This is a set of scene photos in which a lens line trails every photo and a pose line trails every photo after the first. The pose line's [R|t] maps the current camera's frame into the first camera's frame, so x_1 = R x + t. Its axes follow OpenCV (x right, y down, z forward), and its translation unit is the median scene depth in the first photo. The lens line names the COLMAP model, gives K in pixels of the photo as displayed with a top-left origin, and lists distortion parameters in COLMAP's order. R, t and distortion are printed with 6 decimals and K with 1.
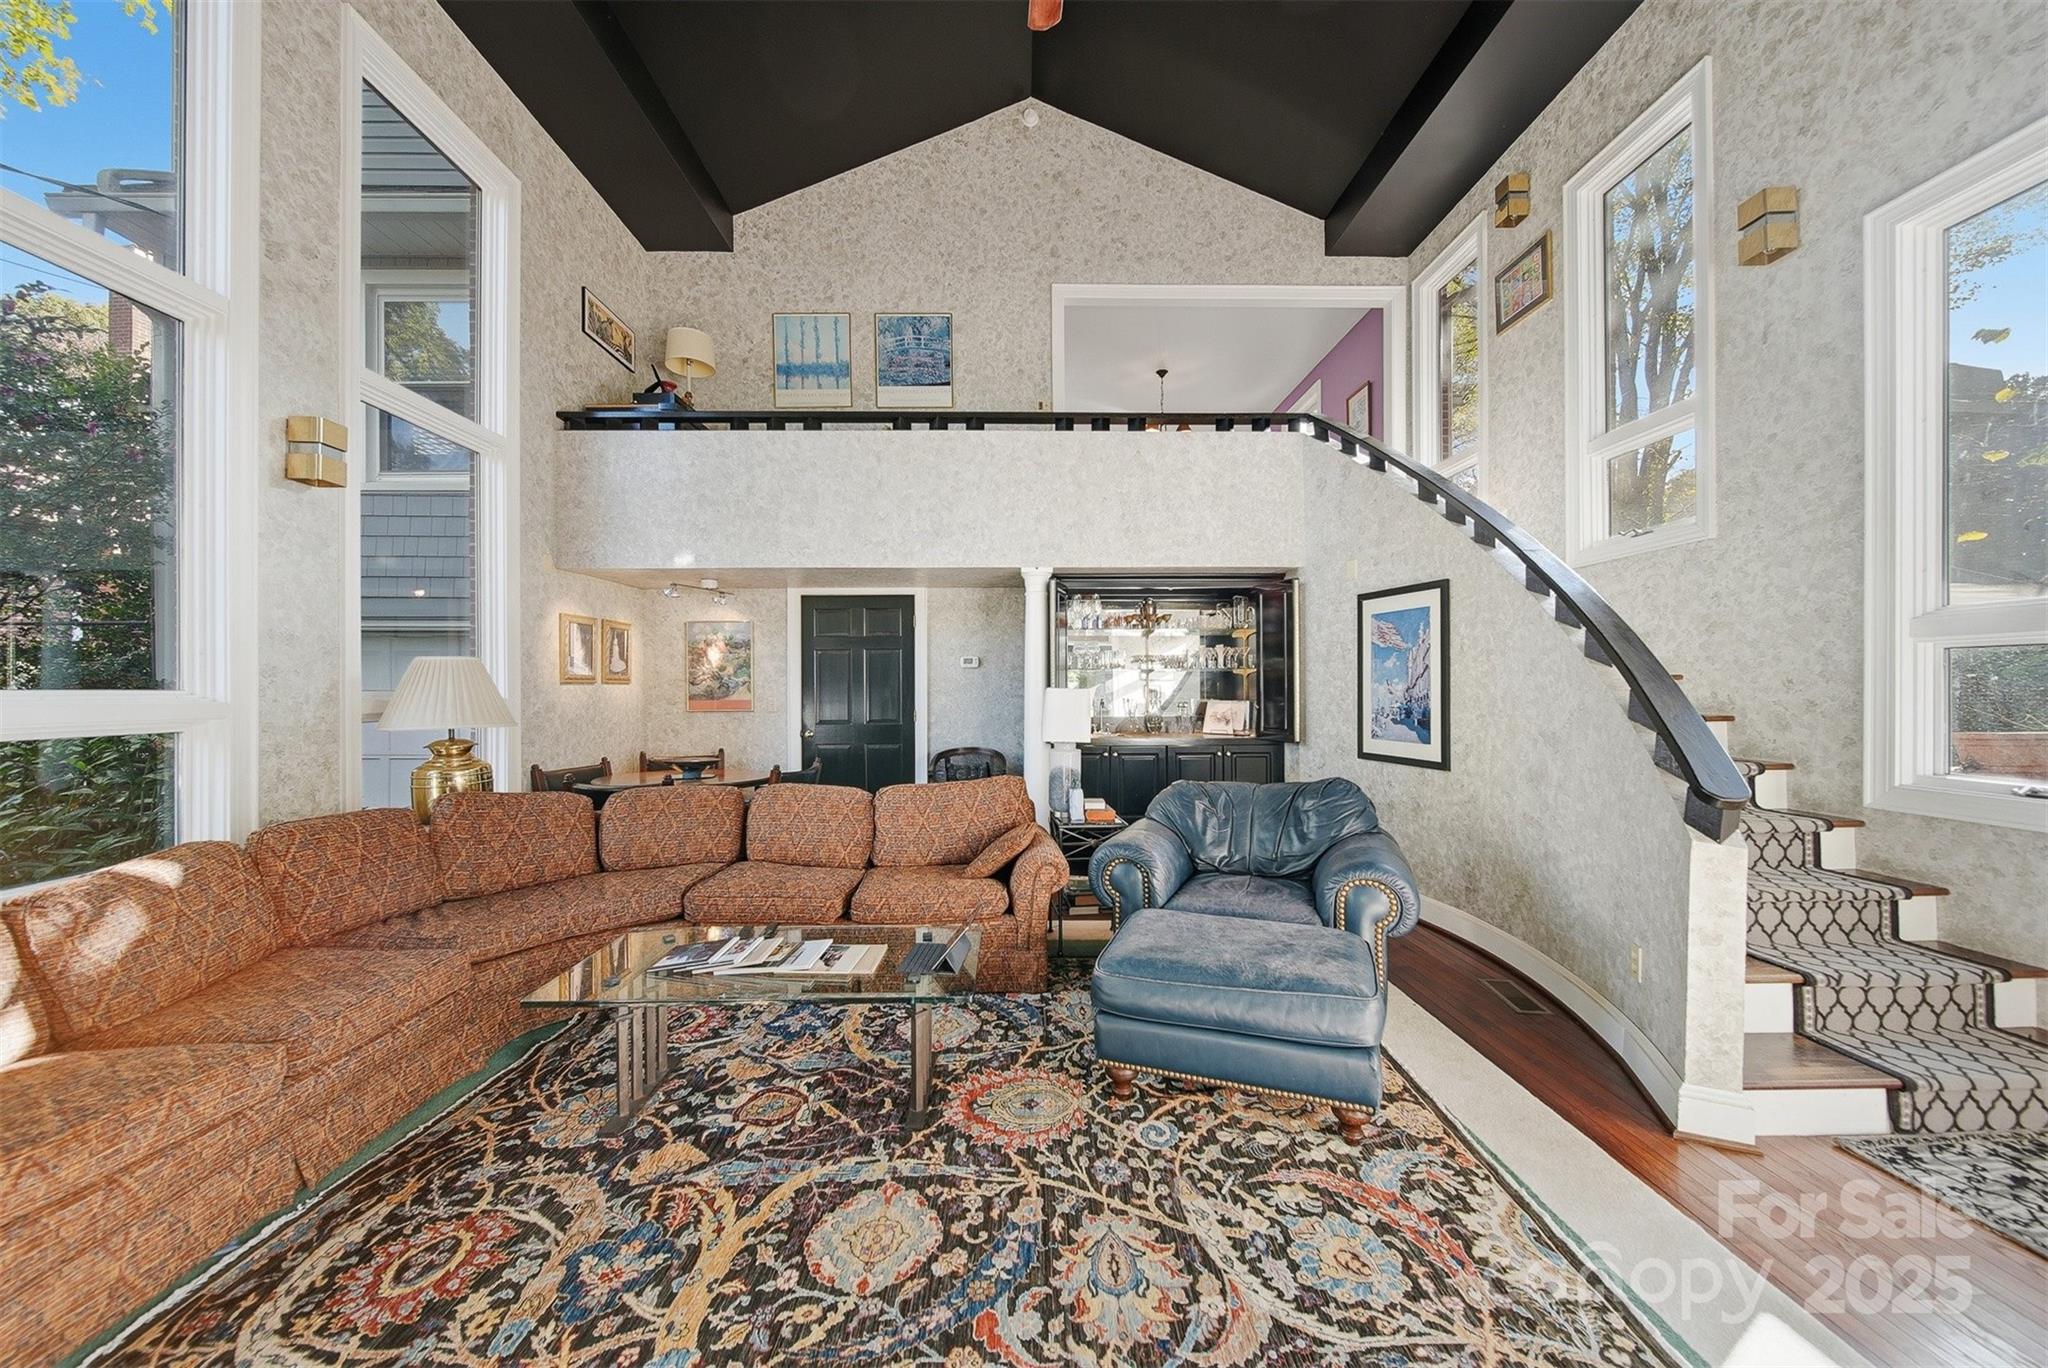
lens RADIAL K [[733.1, 0, 1025.1], [0, 733.1, 687.1], [0, 0, 1]] dist [-0.003209, -0.000359]
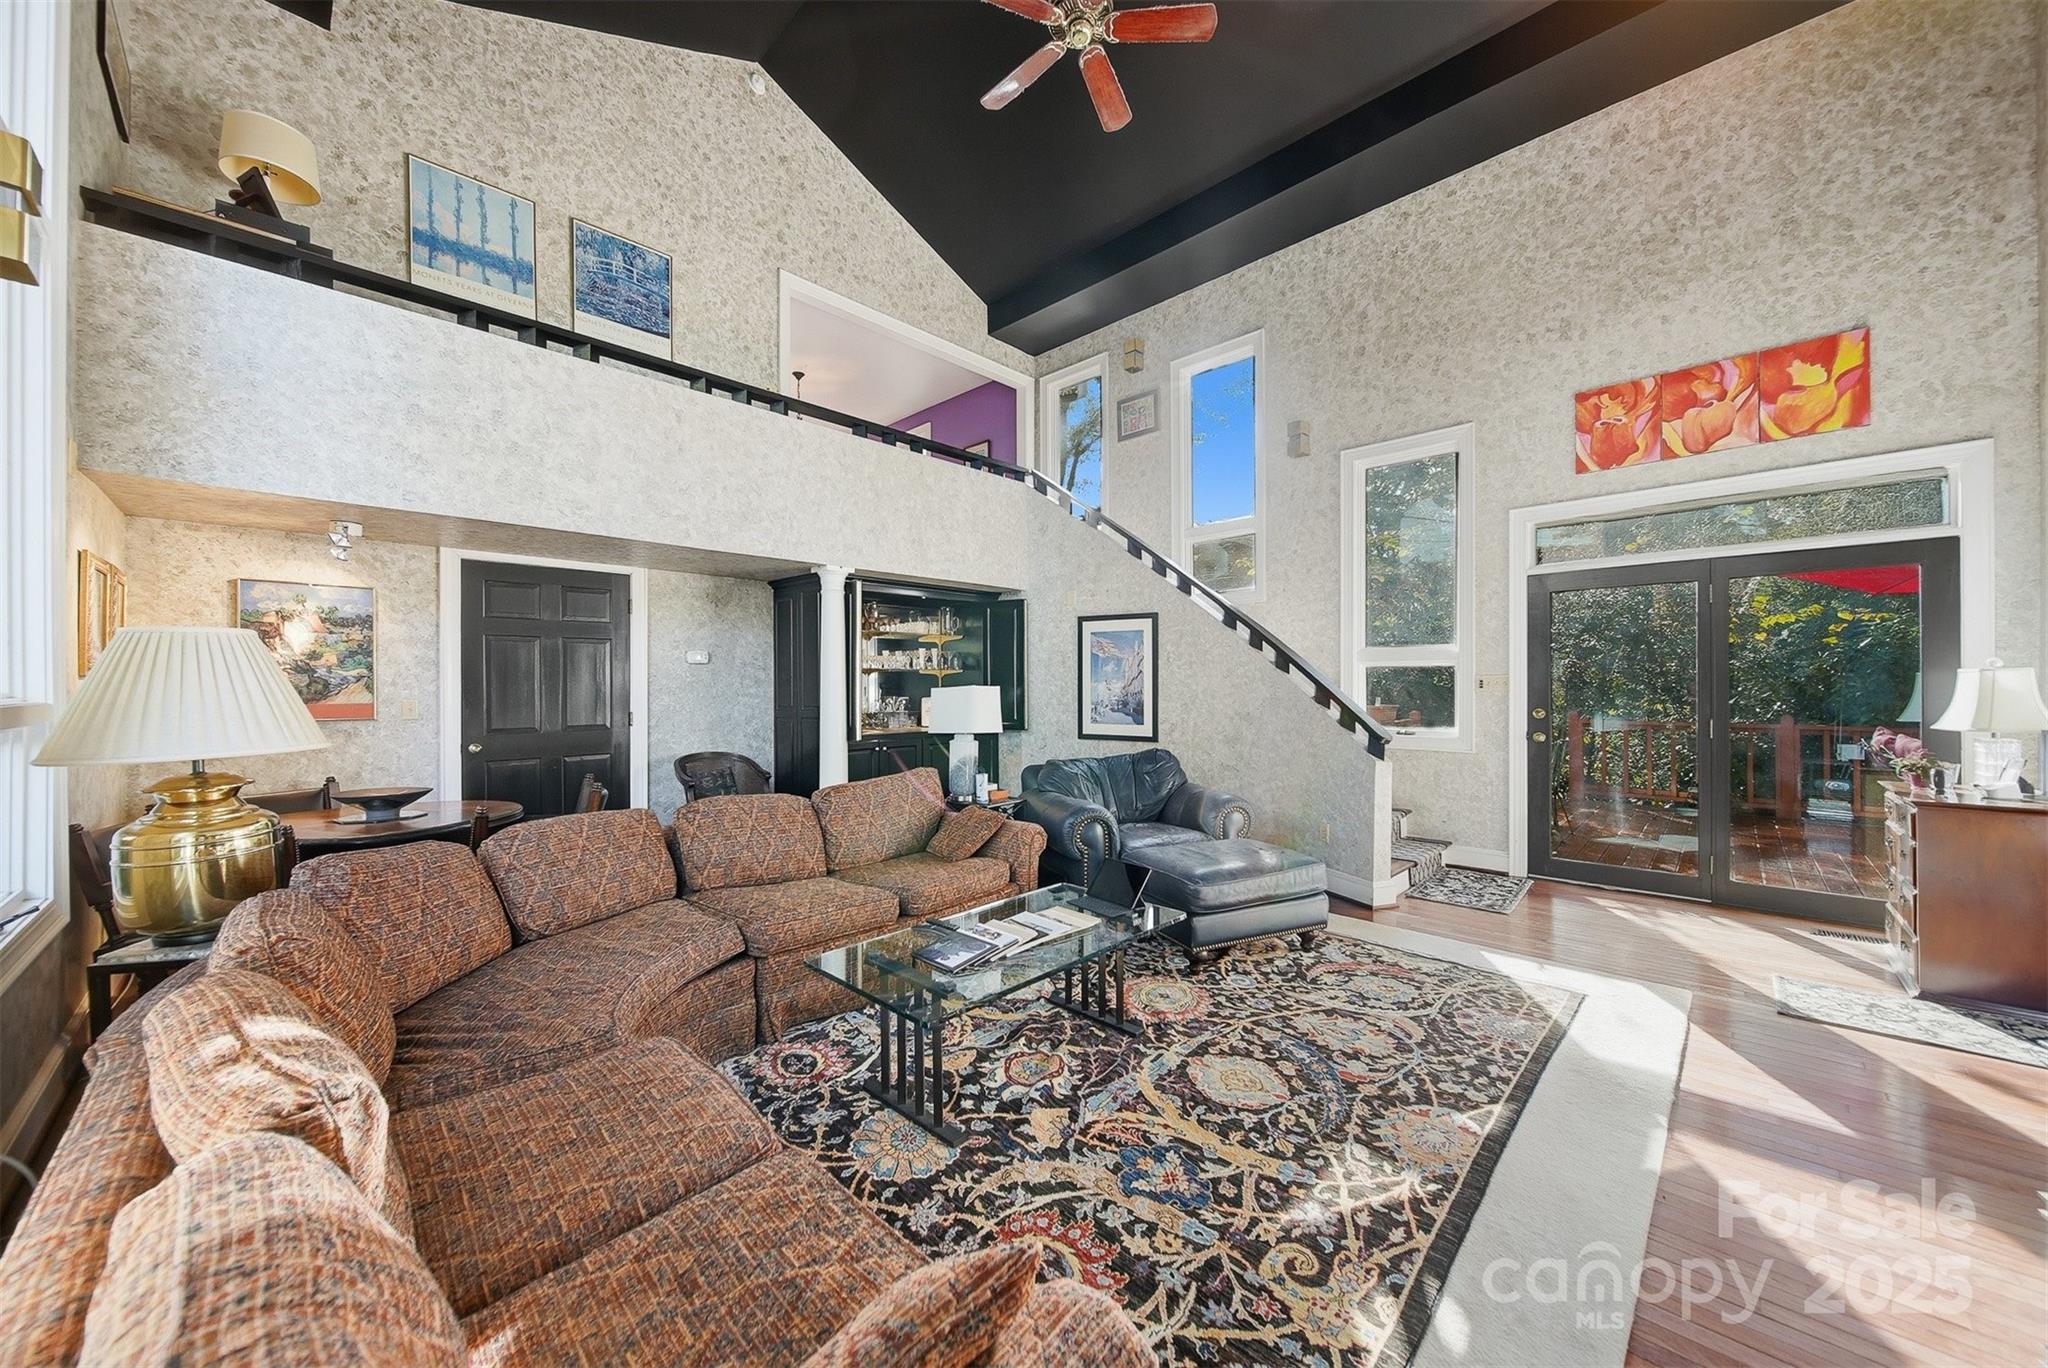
lens RADIAL K [[733.1, 0, 1025.6], [0, 733.1, 686.0], [0, 0, 1]] dist [-0.003209, -0.000359]
pose [[0.708832, 0.001516, 0.705376, -0.651570], [-0.000738, 0.999999, -0.001407, 0.003051], [-0.705377, 0.000477, 0.708832, 0.133290]]
